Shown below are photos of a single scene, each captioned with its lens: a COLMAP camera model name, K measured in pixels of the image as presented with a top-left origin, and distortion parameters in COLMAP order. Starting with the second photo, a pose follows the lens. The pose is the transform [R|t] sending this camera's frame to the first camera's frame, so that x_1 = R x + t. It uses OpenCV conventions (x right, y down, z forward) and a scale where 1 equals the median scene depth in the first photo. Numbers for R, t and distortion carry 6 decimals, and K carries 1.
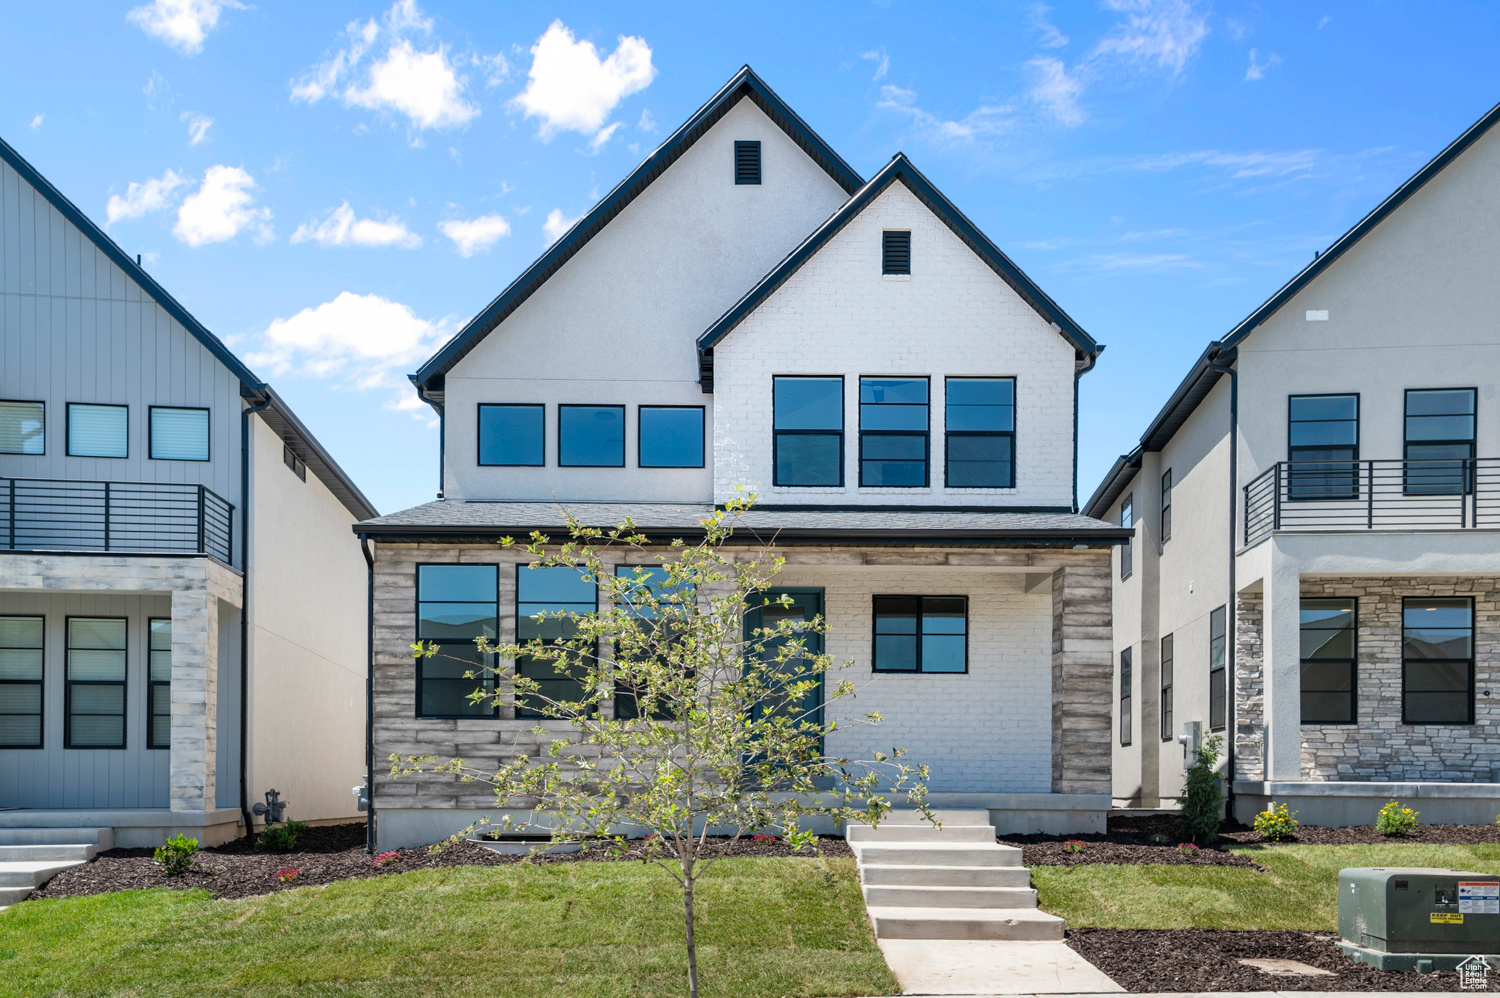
lens RADIAL K [[1205.9, 0, 751.9], [0, 1205.9, 554.8], [0, 0, 1]] dist [0.035244, 0.000349]
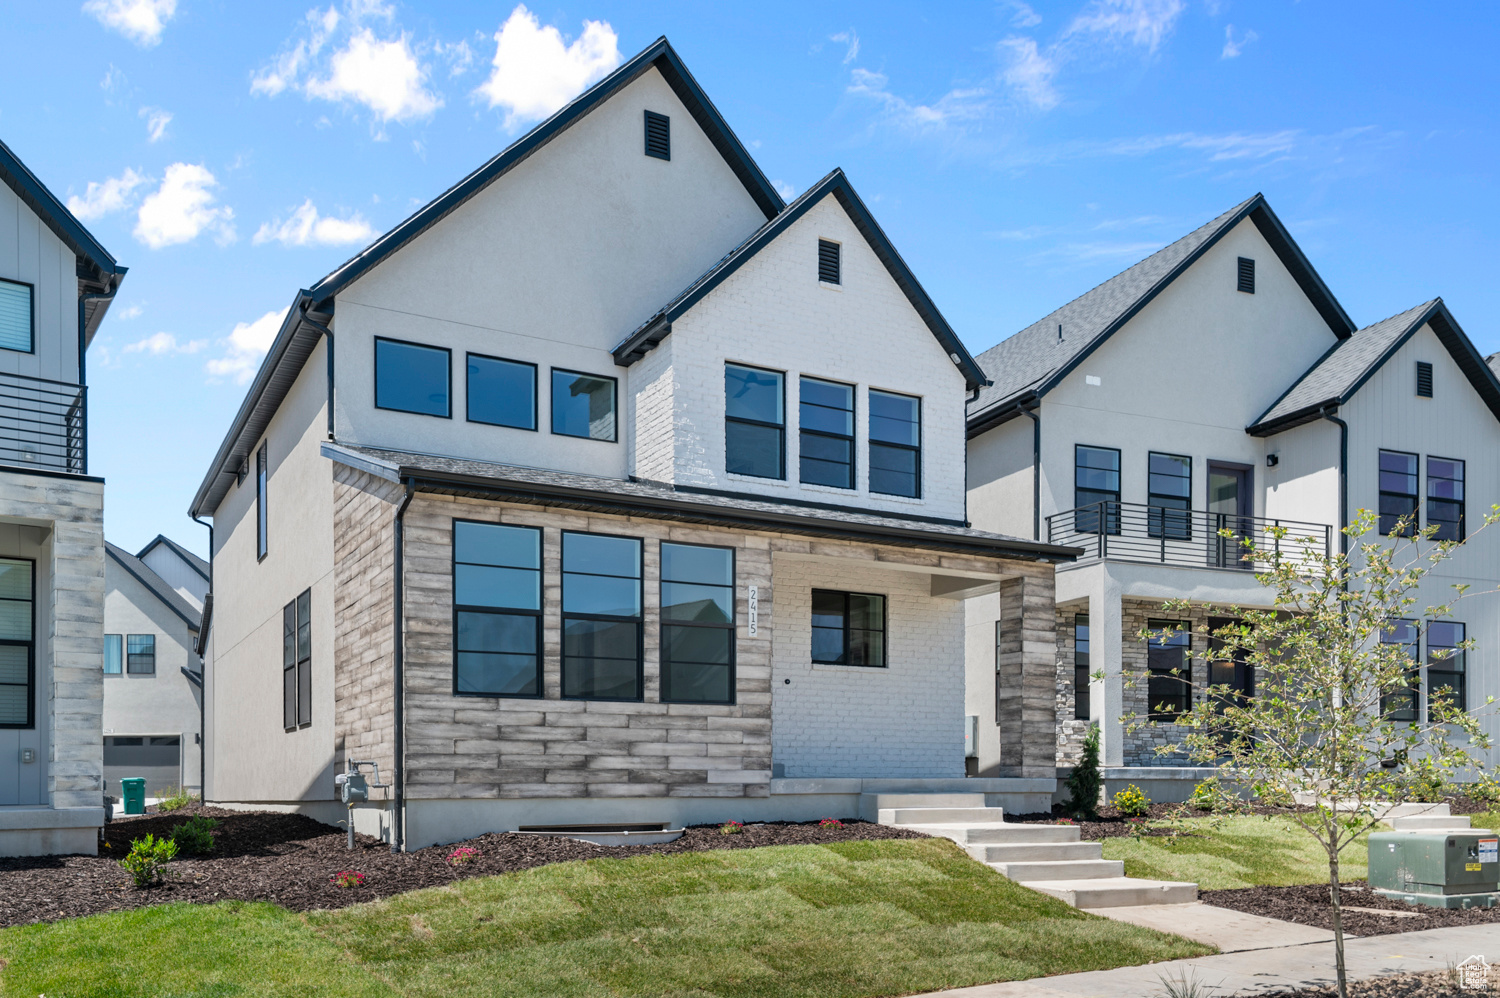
lens RADIAL K [[1205.9, 0, 751.9], [0, 1205.9, 554.8], [0, 0, 1]] dist [0.035244, 0.000349]
pose [[0.878929, 0.081752, 0.469894, -0.450439], [-0.084277, 0.996319, -0.015700, 0.026104], [-0.469448, -0.025802, 0.882583, 0.116072]]
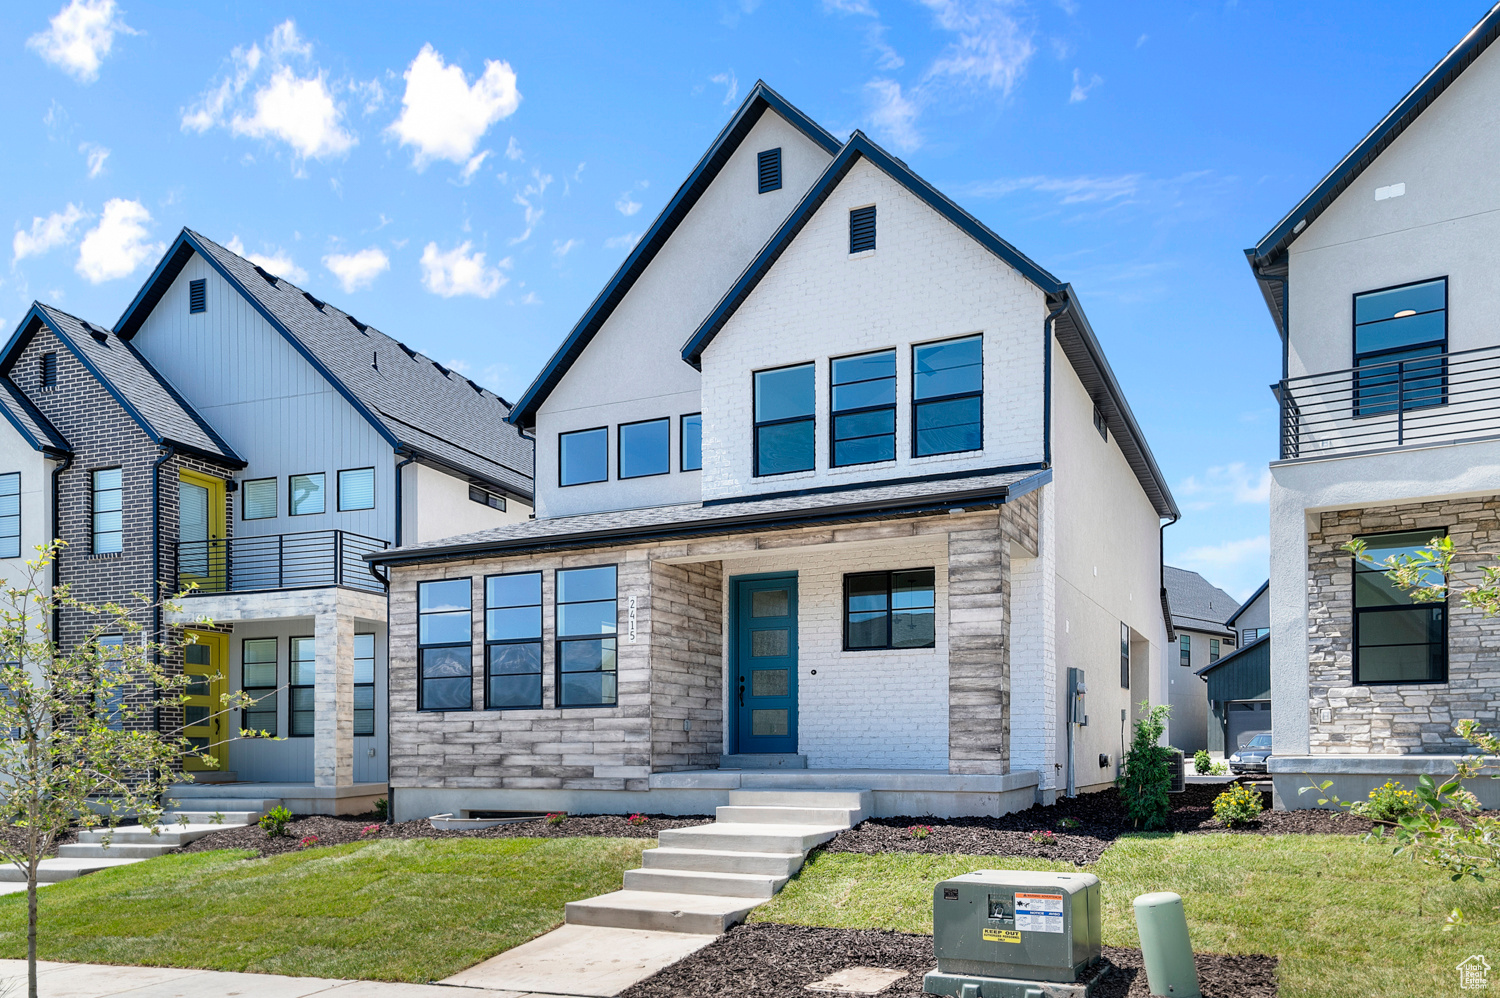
lens RADIAL K [[1095.0, 0, 743.3], [0, 1095.0, 537.5], [0, 0, 1]] dist [0.025167, 0.000883]
pose [[0.898448, -0.093554, -0.428997, 0.438085], [0.094334, 0.995350, -0.019498, 0.013623], [0.428826, -0.022951, 0.903095, 0.144410]]
